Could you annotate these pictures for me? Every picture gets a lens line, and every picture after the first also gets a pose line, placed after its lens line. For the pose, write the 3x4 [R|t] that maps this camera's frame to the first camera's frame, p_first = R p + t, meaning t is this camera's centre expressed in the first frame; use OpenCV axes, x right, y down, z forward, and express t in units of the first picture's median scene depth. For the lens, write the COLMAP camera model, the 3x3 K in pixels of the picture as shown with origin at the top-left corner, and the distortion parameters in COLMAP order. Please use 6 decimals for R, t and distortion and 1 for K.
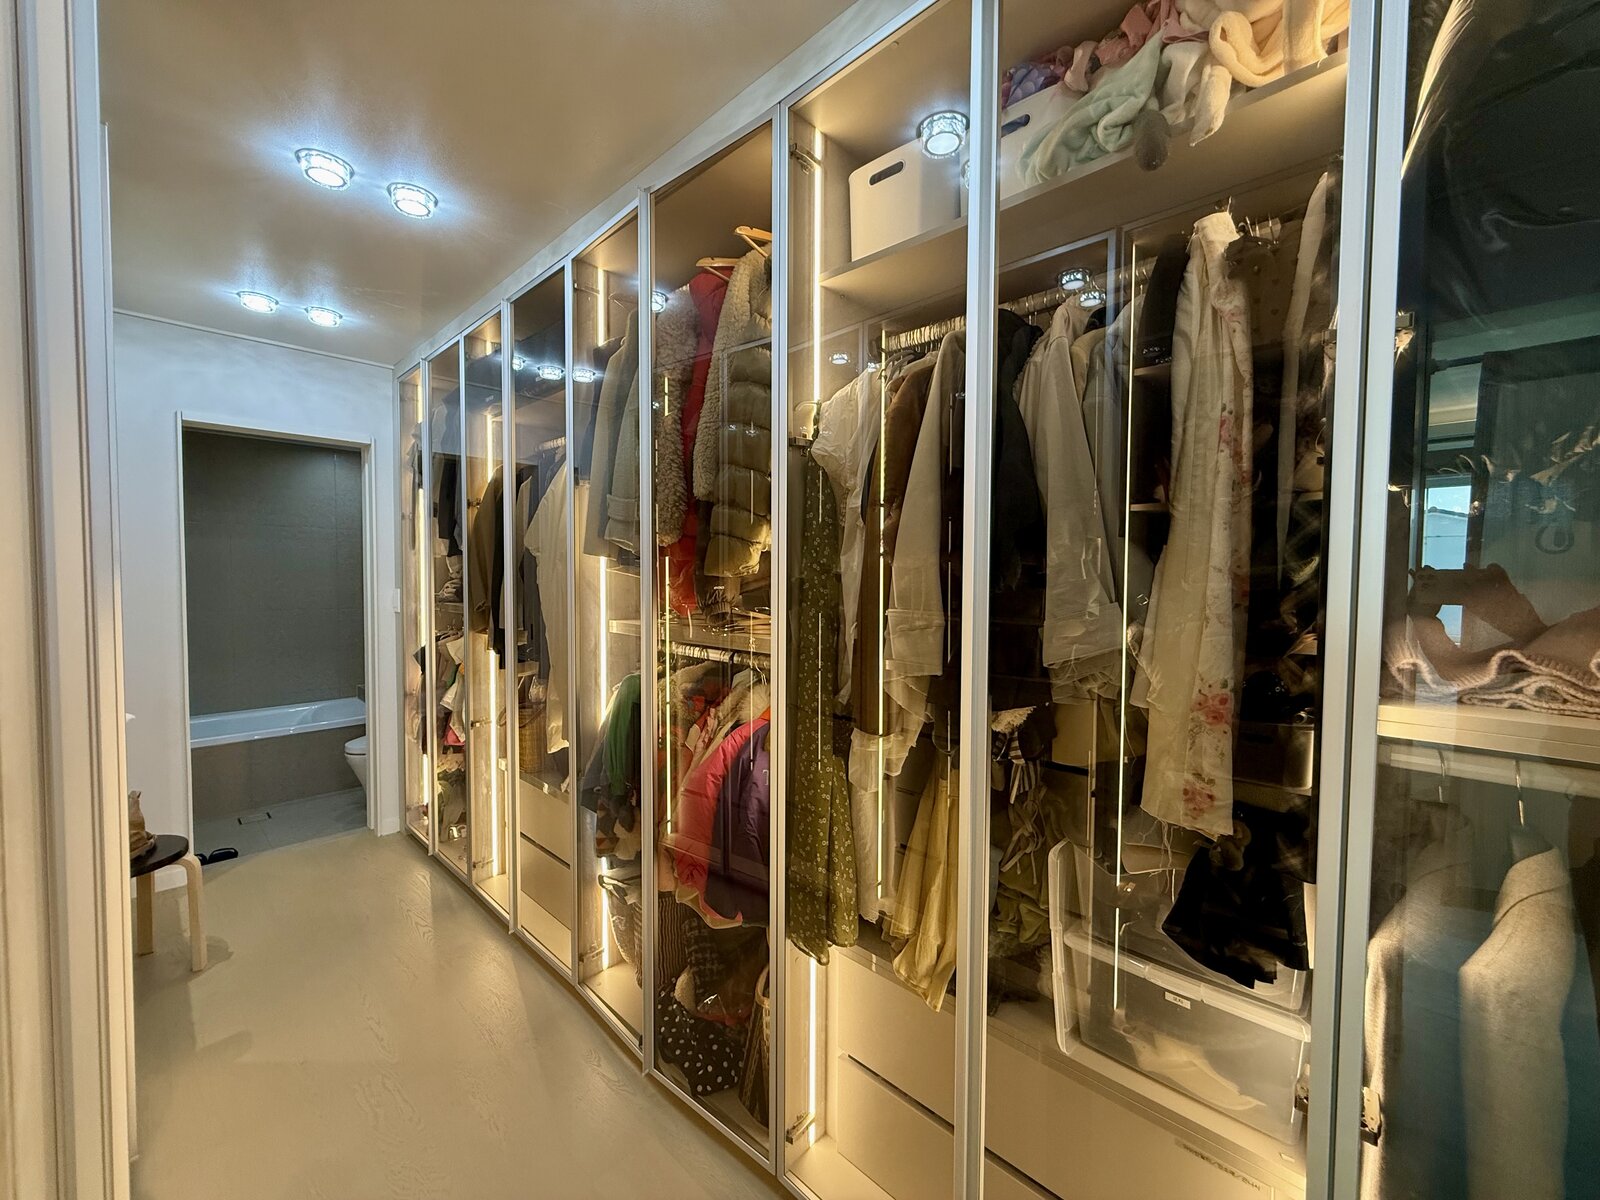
lens RADIAL K [[639.9, 0, 799.8], [0, 639.9, 598.4], [0, 0, 1]] dist [0.003742, 0.000116]
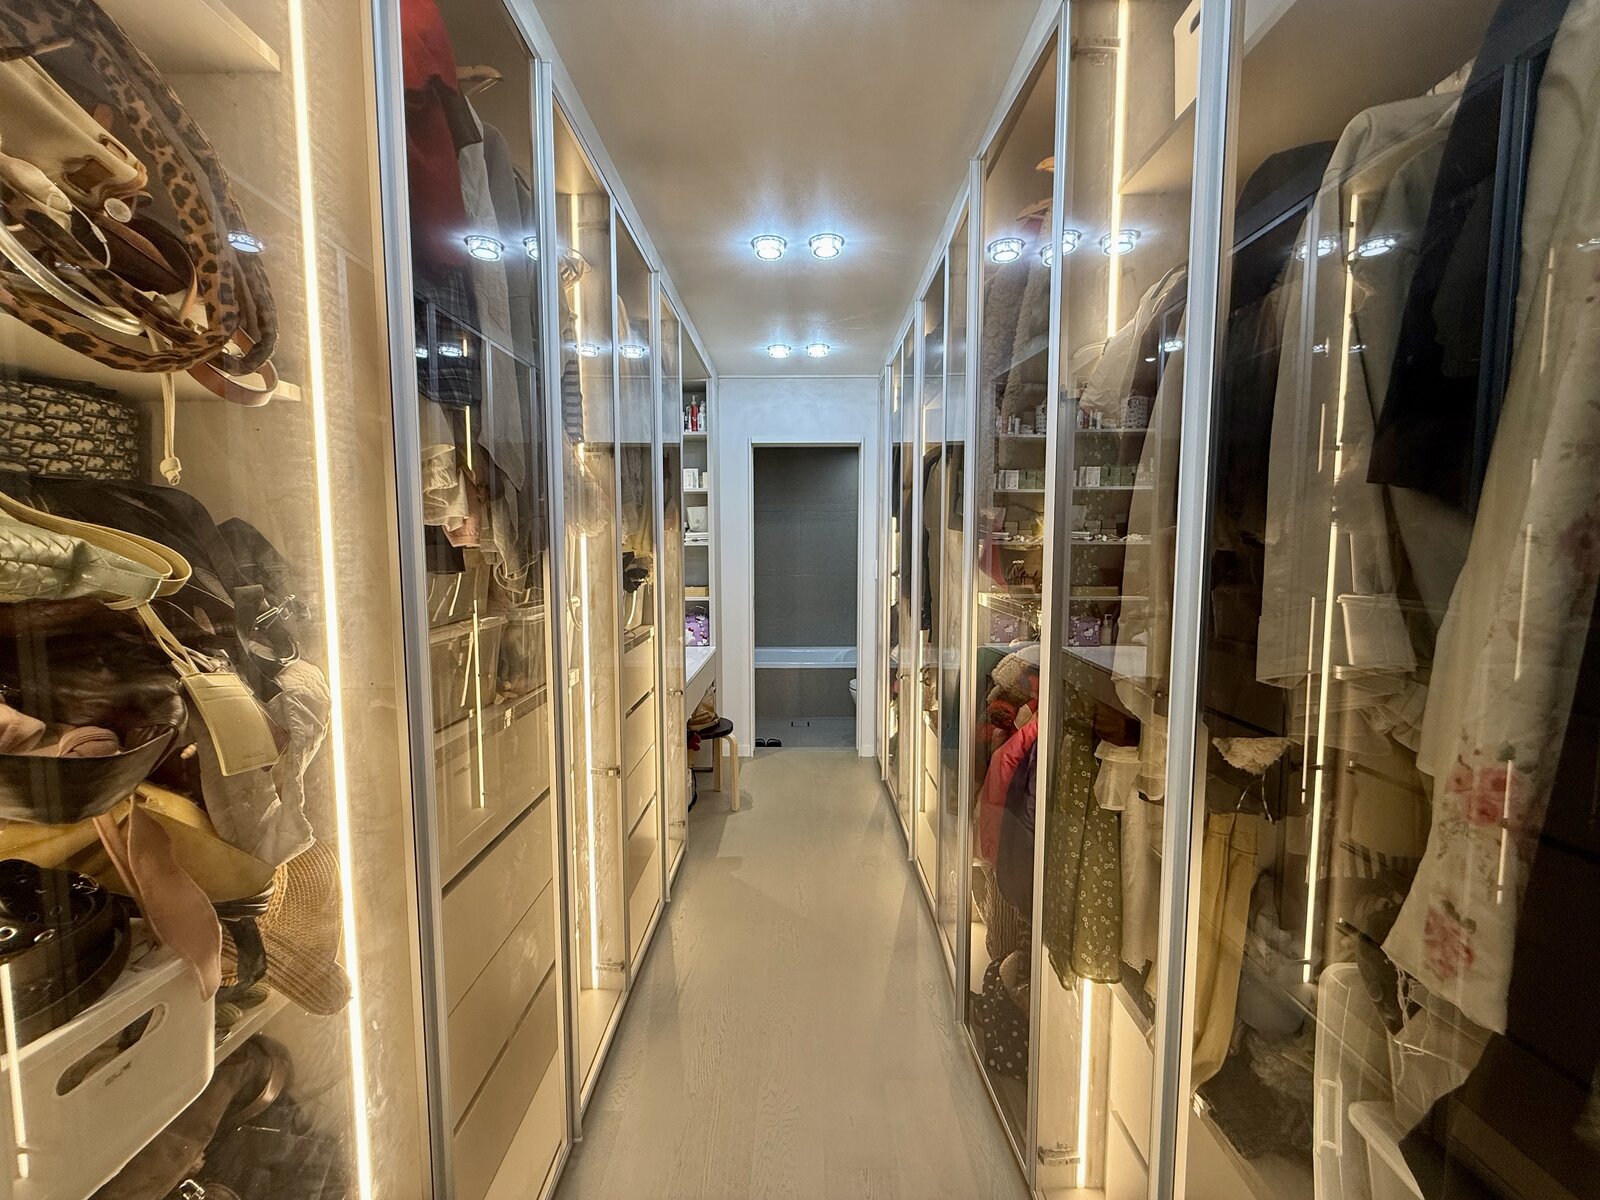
lens RADIAL K [[639.9, 0, 797.3], [0, 639.9, 598.5], [0, 0, 1]] dist [0.003742, 0.000116]
pose [[0.687151, 0.051769, -0.724668, 0.236502], [-0.020259, 0.998436, 0.052116, -0.003581], [0.726232, -0.021131, 0.687125, 0.078761]]
